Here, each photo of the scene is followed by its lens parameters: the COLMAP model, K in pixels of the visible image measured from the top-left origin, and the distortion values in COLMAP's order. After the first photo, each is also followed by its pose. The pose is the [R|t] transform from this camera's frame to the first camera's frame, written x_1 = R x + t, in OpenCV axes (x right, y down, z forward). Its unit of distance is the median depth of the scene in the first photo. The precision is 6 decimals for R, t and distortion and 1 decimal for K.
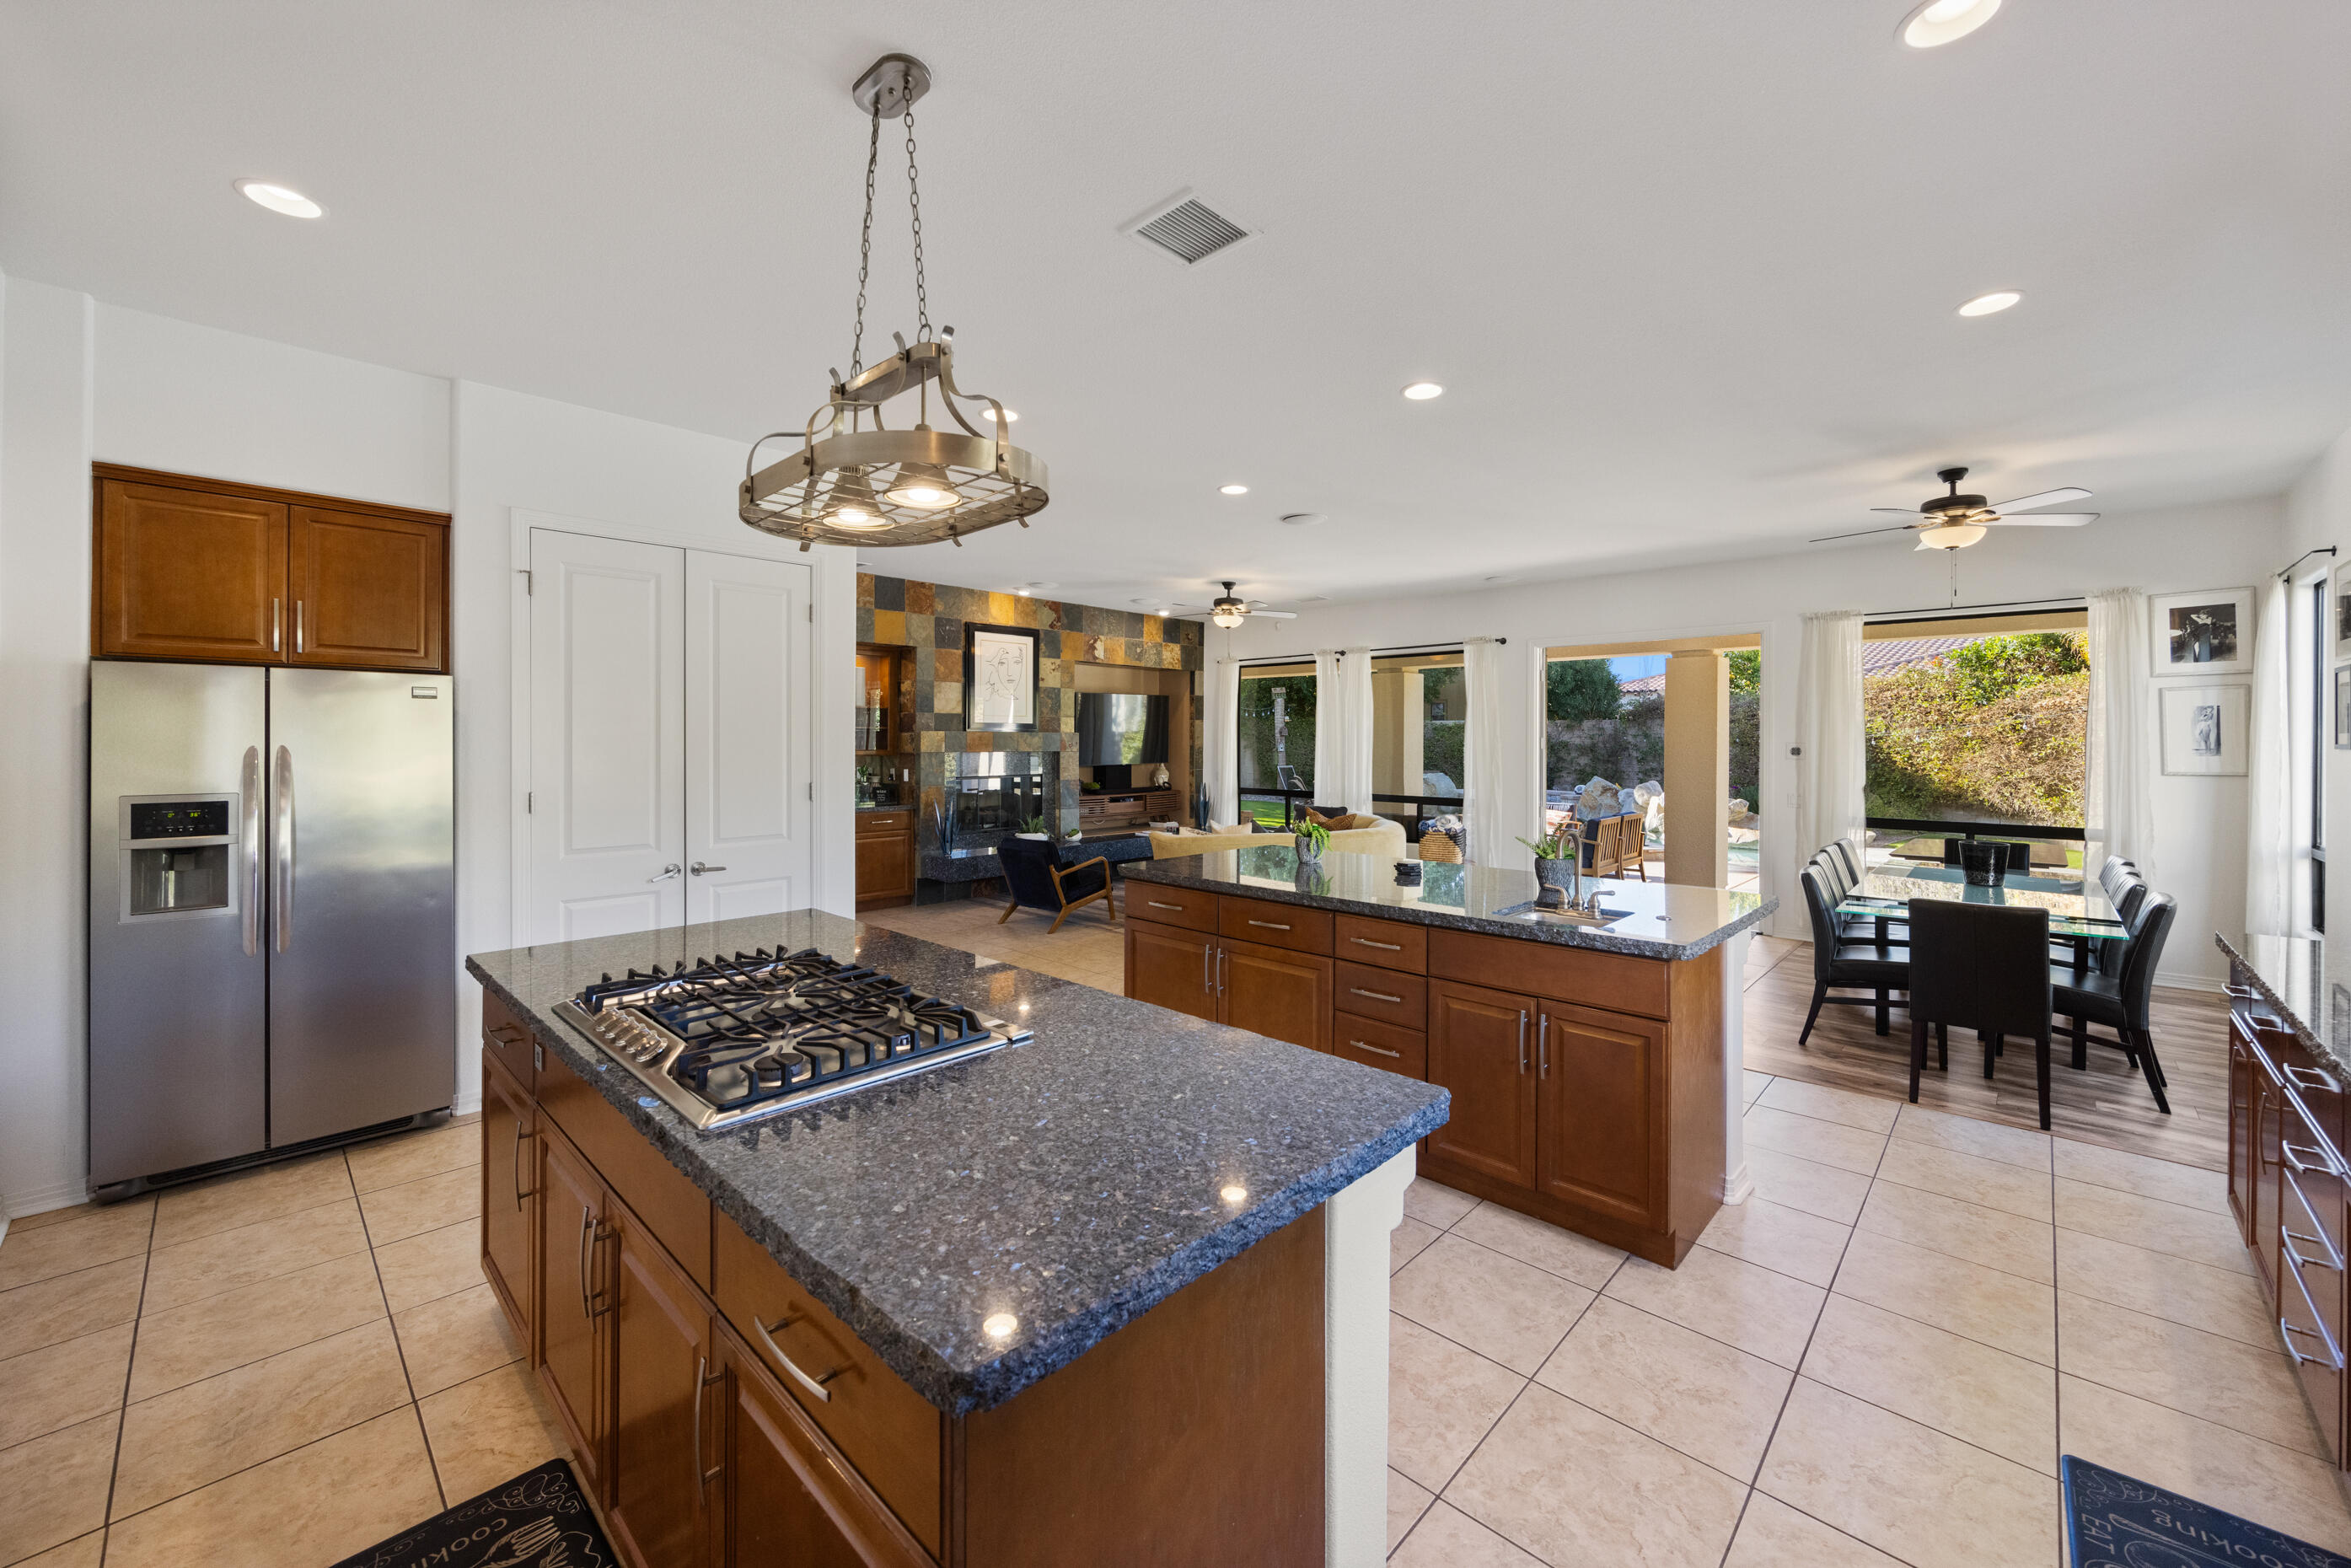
lens RADIAL K [[911.7, 0, 1188.1], [0, 911.7, 746.1], [0, 0, 1]] dist [0.001584, 0.000083]
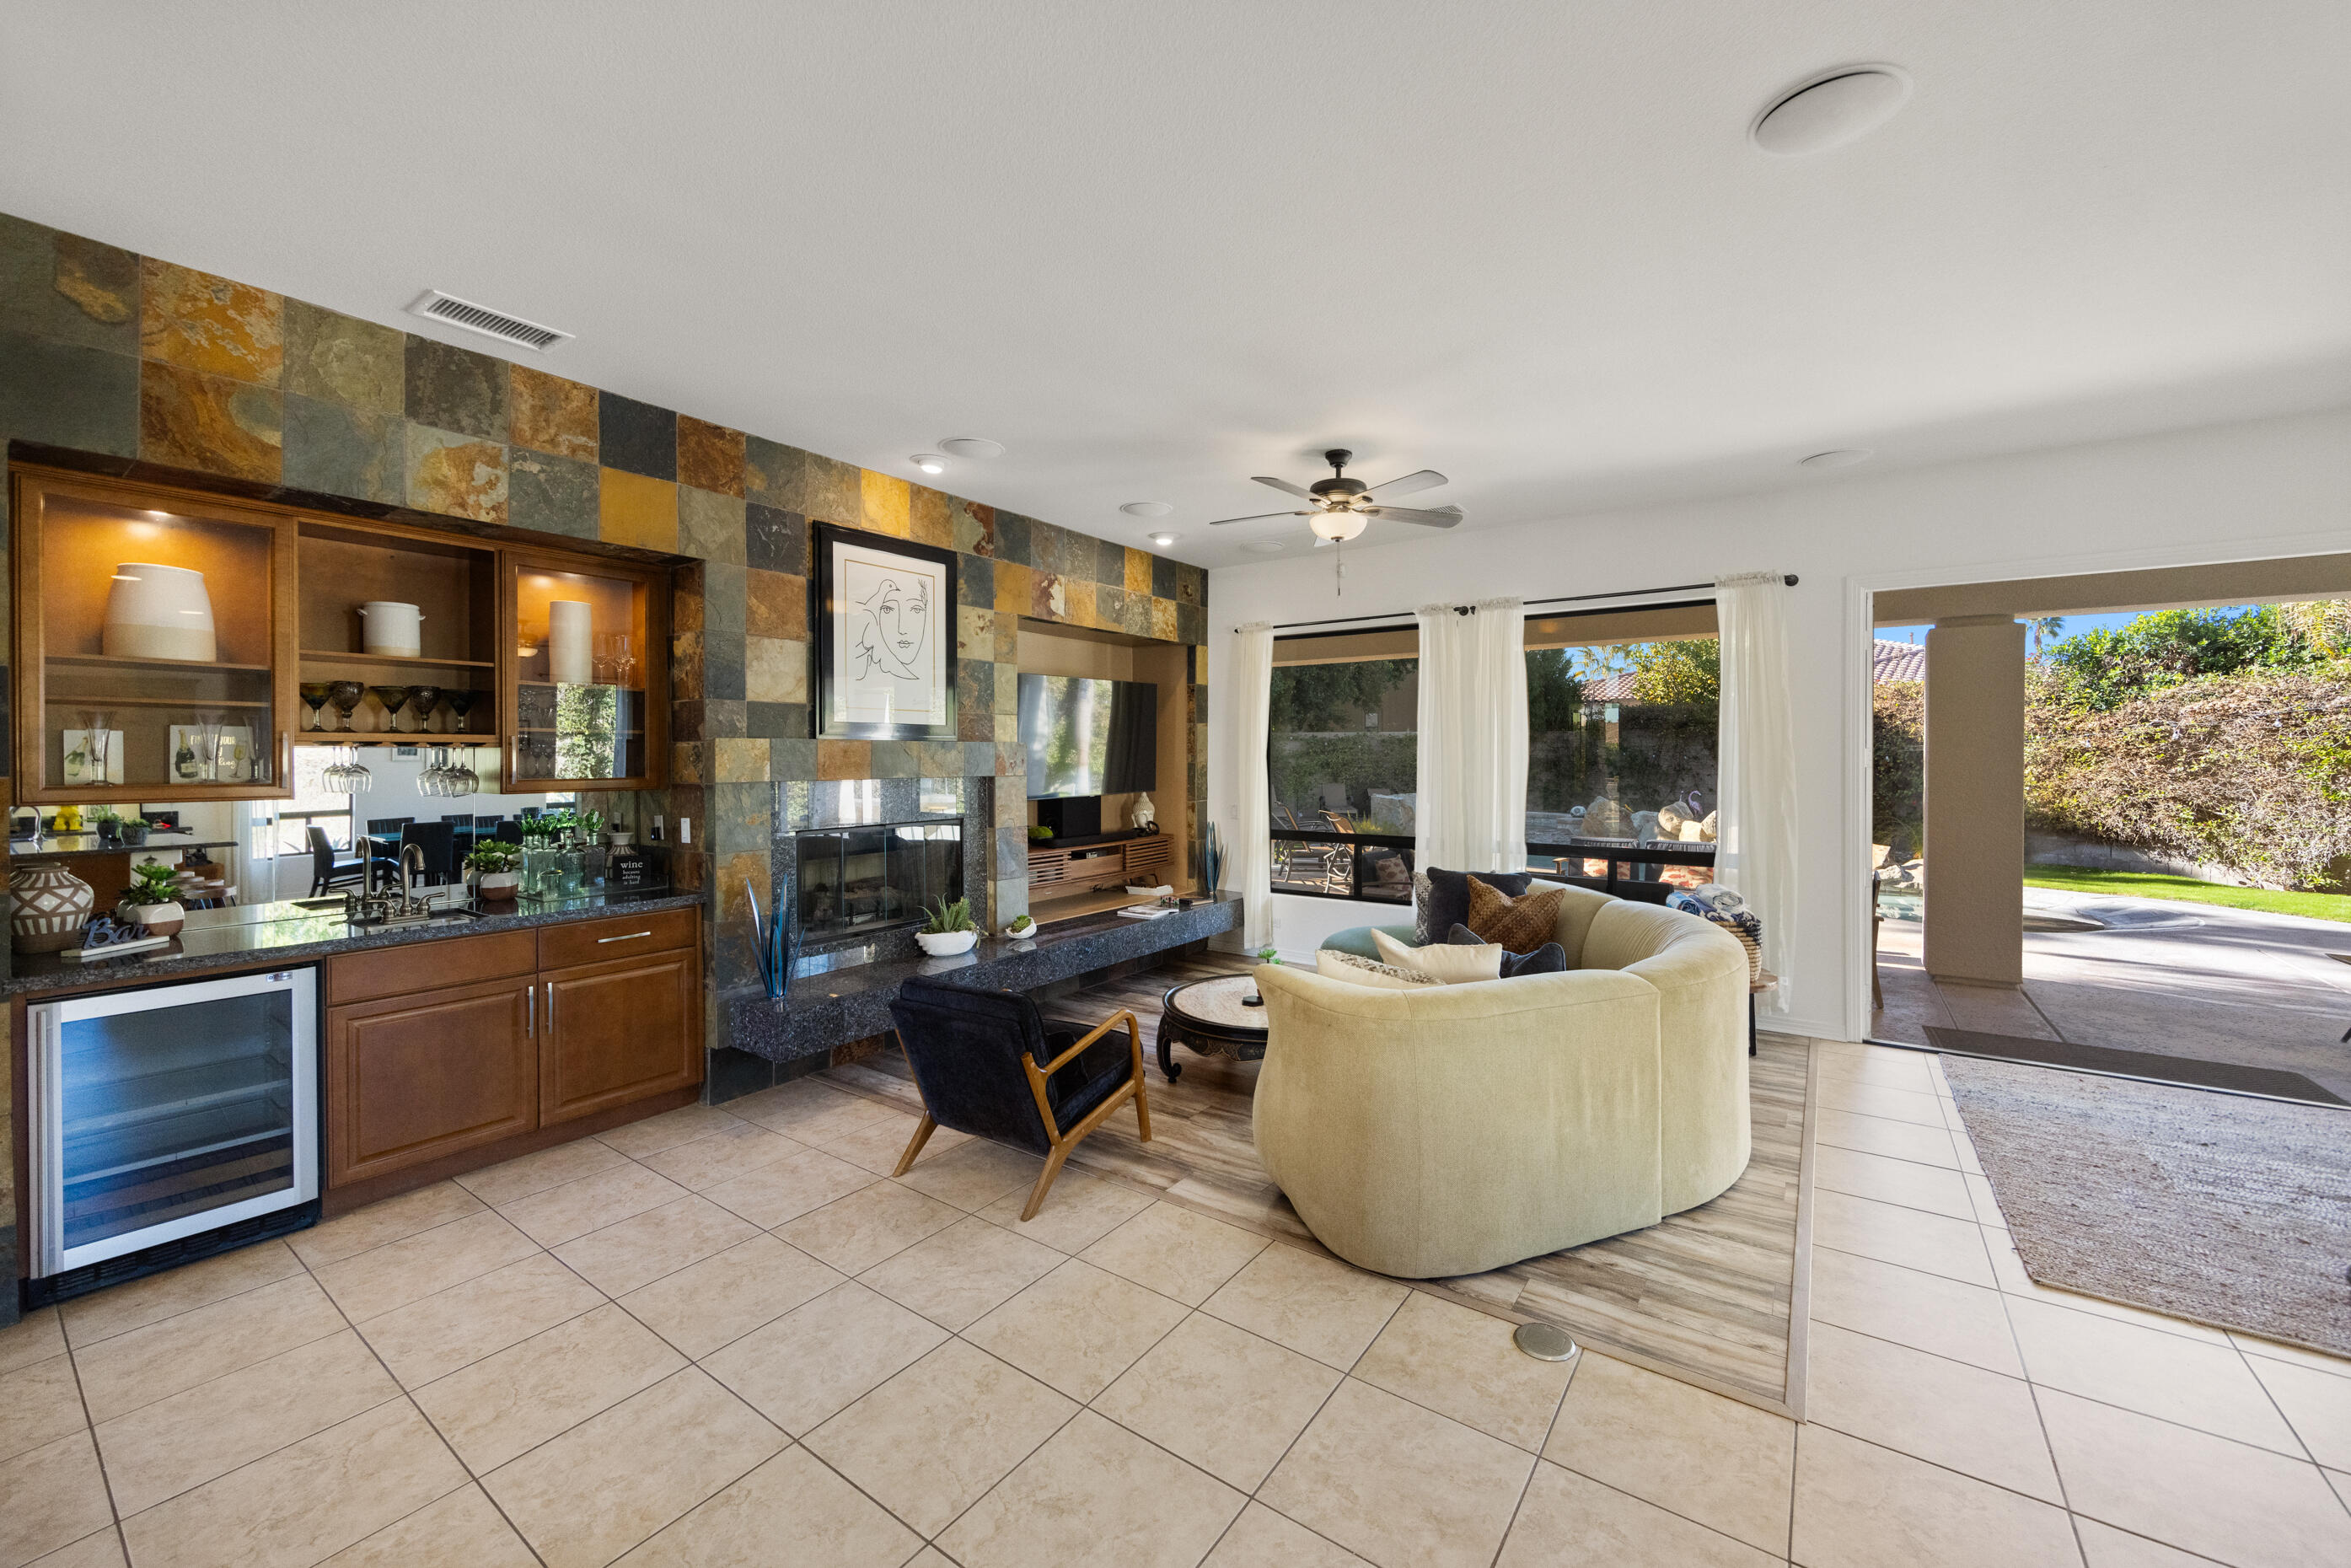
lens RADIAL K [[911.9, 0, 1183.0], [0, 911.9, 767.8], [0, 0, 1]] dist [-0.002198, -0.000293]
pose [[0.990532, -0.005095, 0.137186, -0.109596], [0.004016, 0.999959, 0.008140, -0.003650], [-0.137222, -0.007512, 0.990512, 0.463790]]
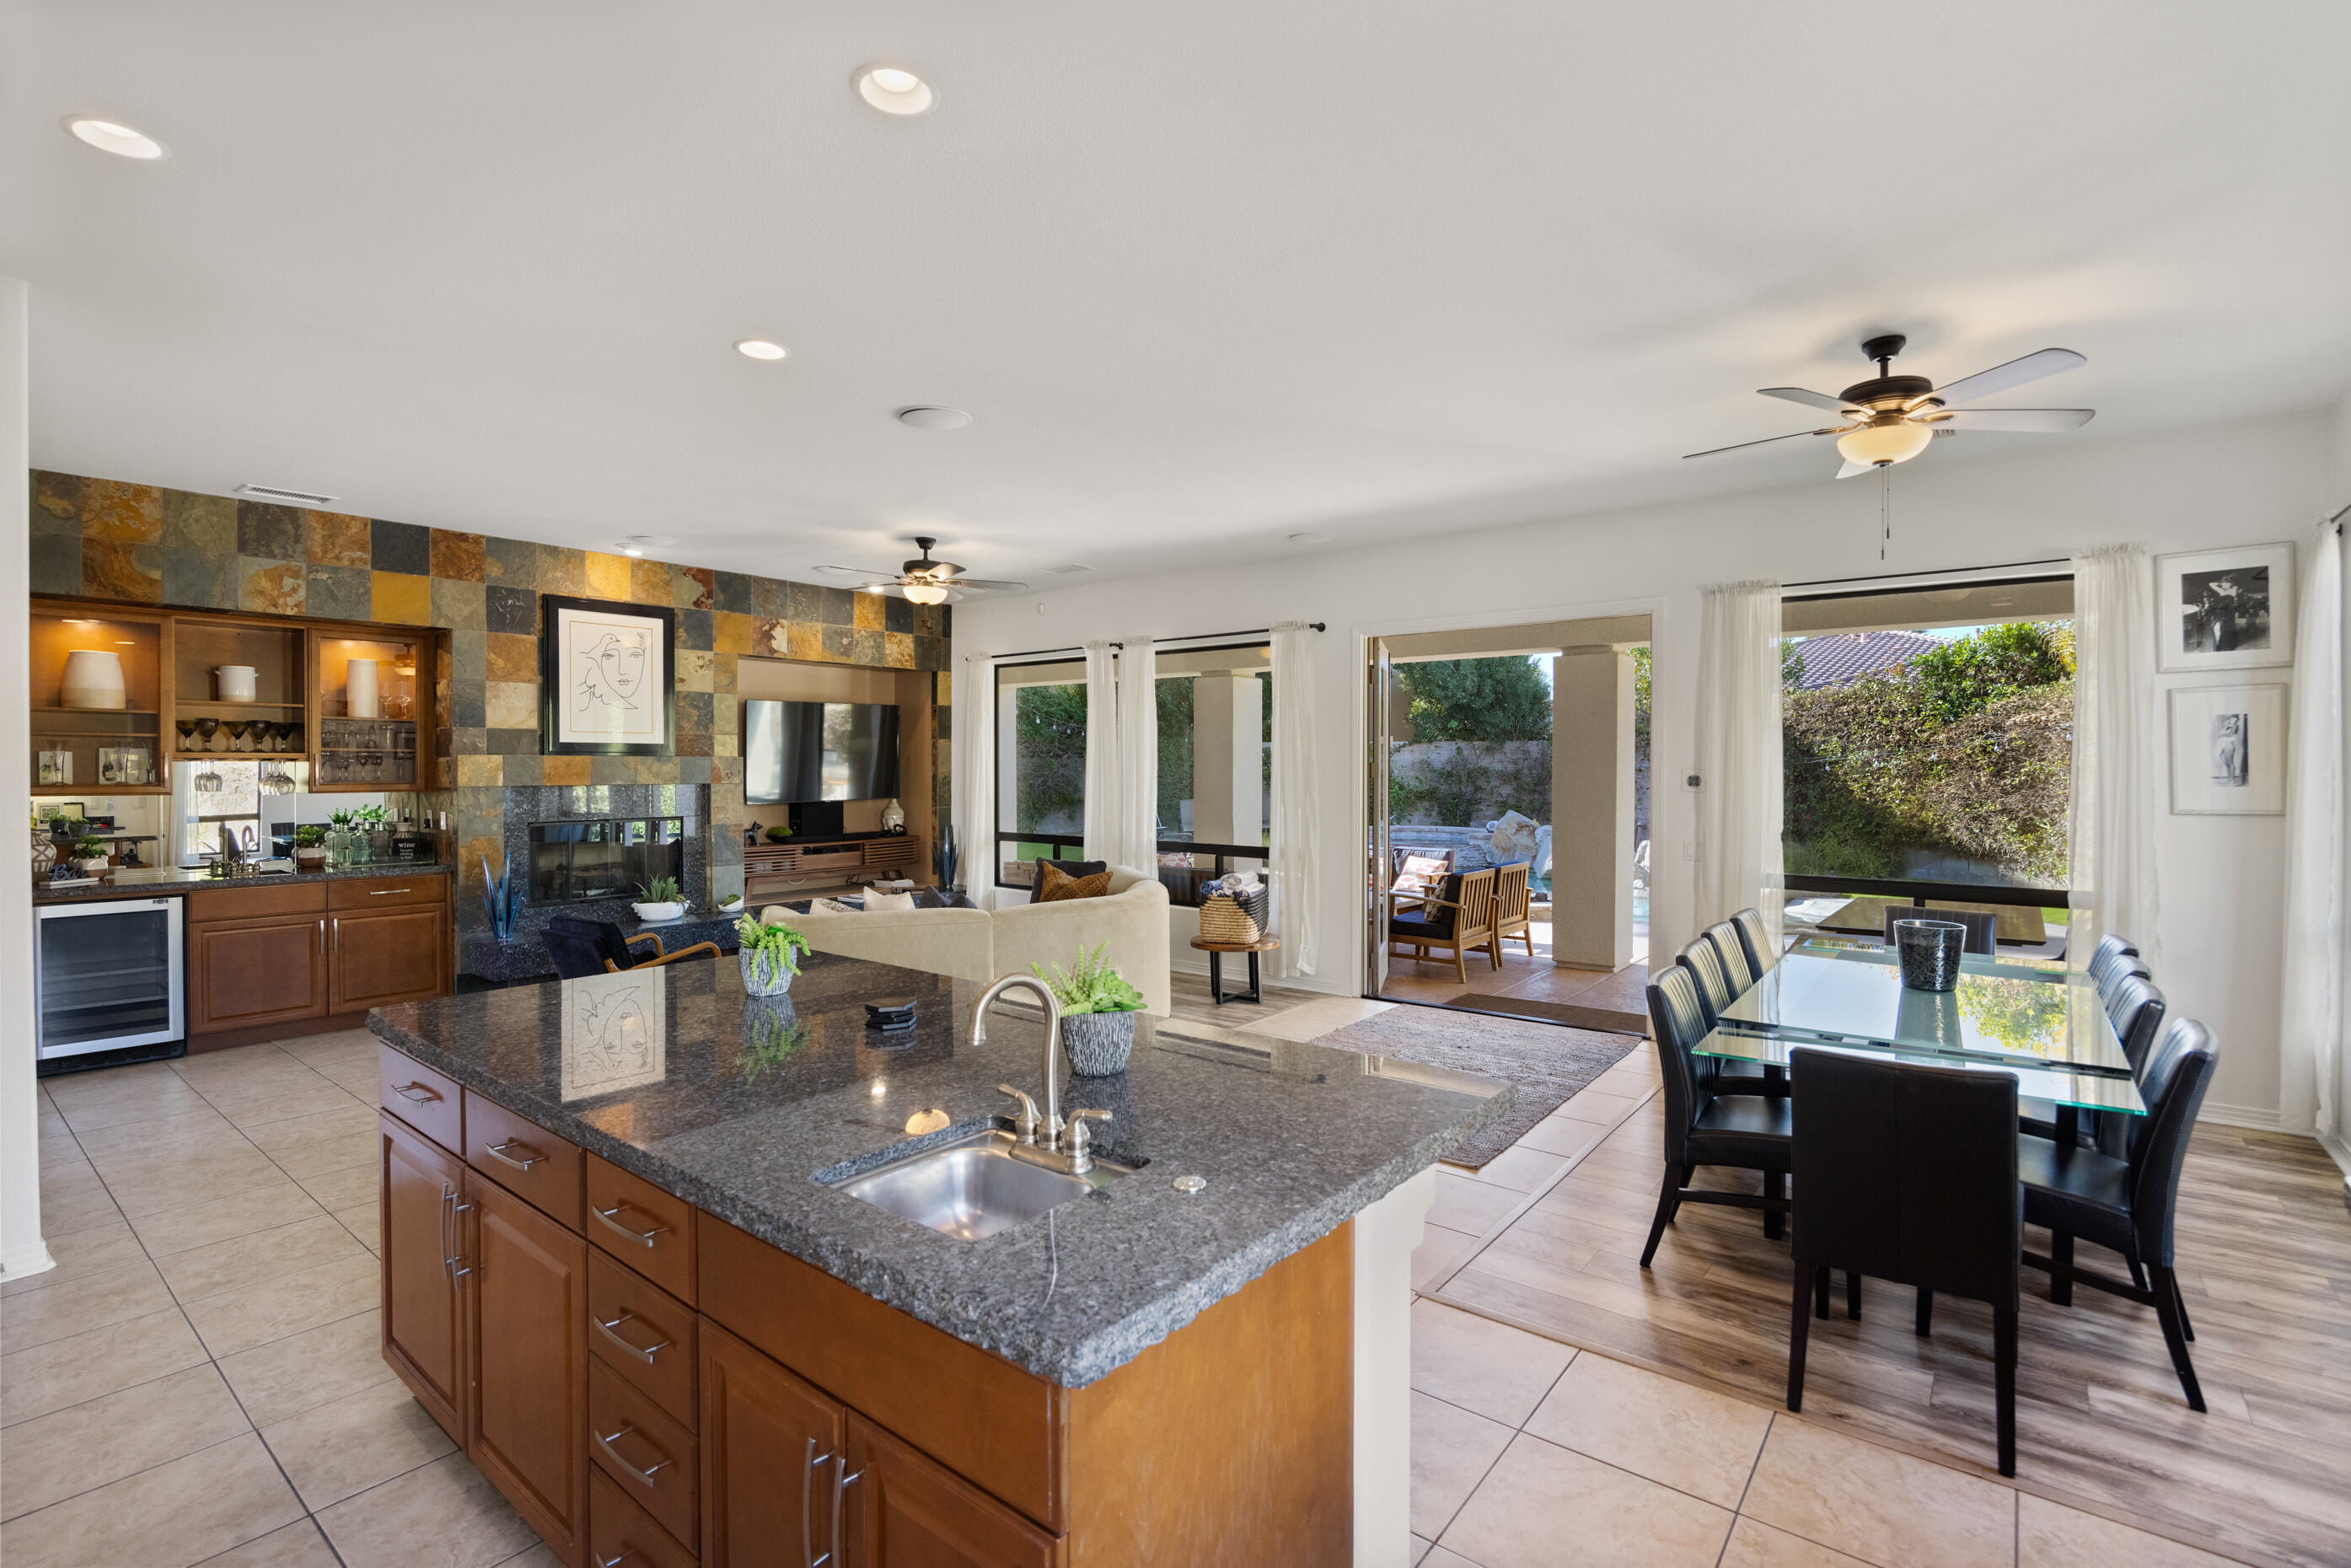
lens RADIAL K [[1072.4, 0, 1175.5], [0, 1072.4, 784.0], [0, 0, 1]] dist [-0.015091, 0.000849]
pose [[0.996617, -0.003731, 0.082107, 0.155902], [0.002920, 0.999946, 0.010003, -0.001263], [-0.082140, -0.009729, 0.996573, 0.164555]]
